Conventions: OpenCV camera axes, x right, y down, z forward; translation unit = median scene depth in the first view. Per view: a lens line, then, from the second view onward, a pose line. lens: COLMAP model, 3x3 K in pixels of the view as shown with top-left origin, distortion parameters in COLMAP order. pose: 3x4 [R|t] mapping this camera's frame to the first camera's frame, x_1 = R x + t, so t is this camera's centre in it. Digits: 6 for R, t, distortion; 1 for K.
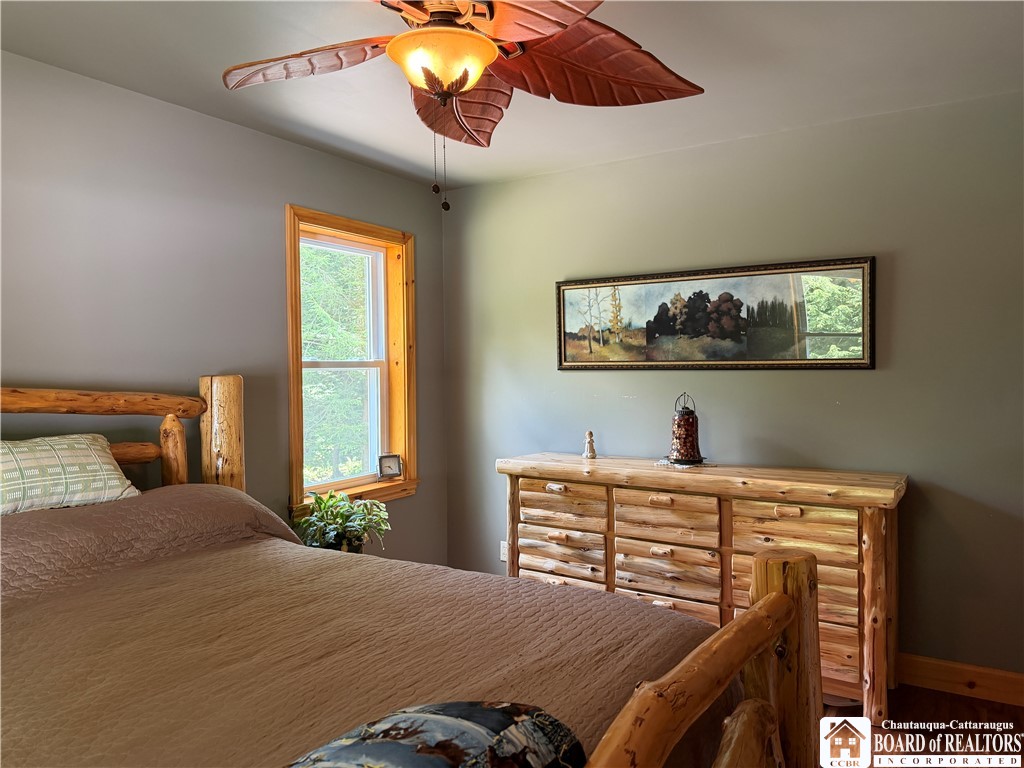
lens RADIAL K [[723.3, 0, 512.1], [0, 723.3, 381.3], [0, 0, 1]] dist [0.080170, -0.101721]
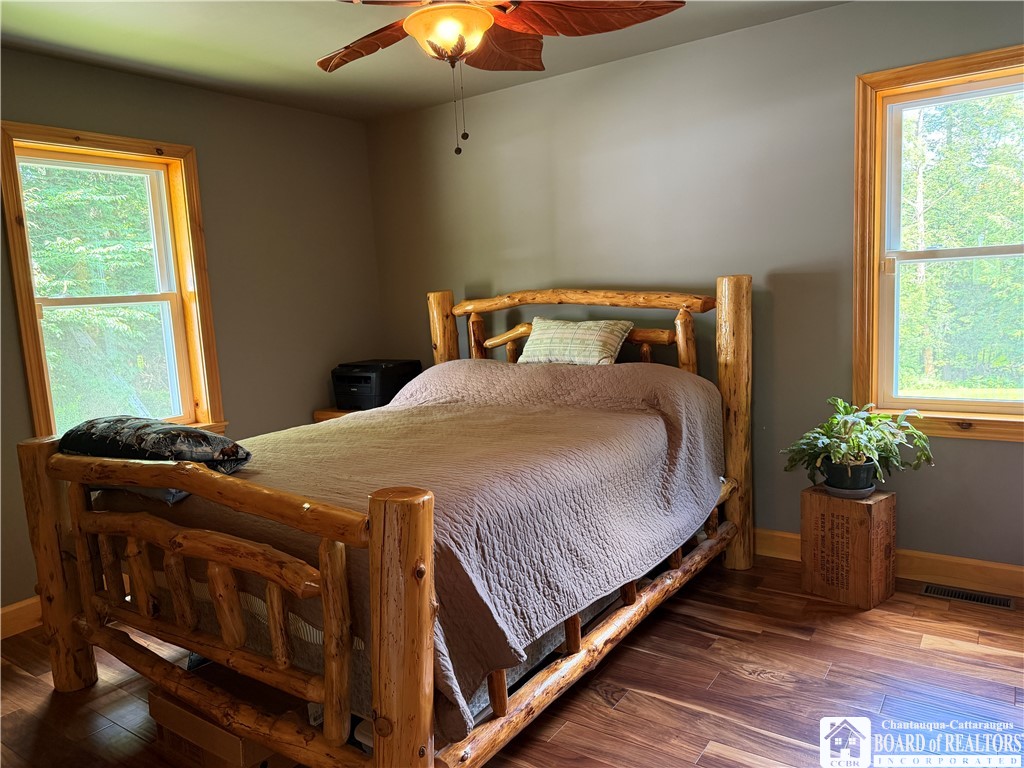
lens RADIAL K [[723.3, 0, 512.0], [0, 723.3, 382.7], [0, 0, 1]] dist [0.080170, -0.101721]
pose [[-0.033943, 0.140861, -0.989447, 0.863481], [0.035062, 0.989576, 0.139677, -0.016010], [0.998809, -0.029951, -0.038528, 0.799622]]
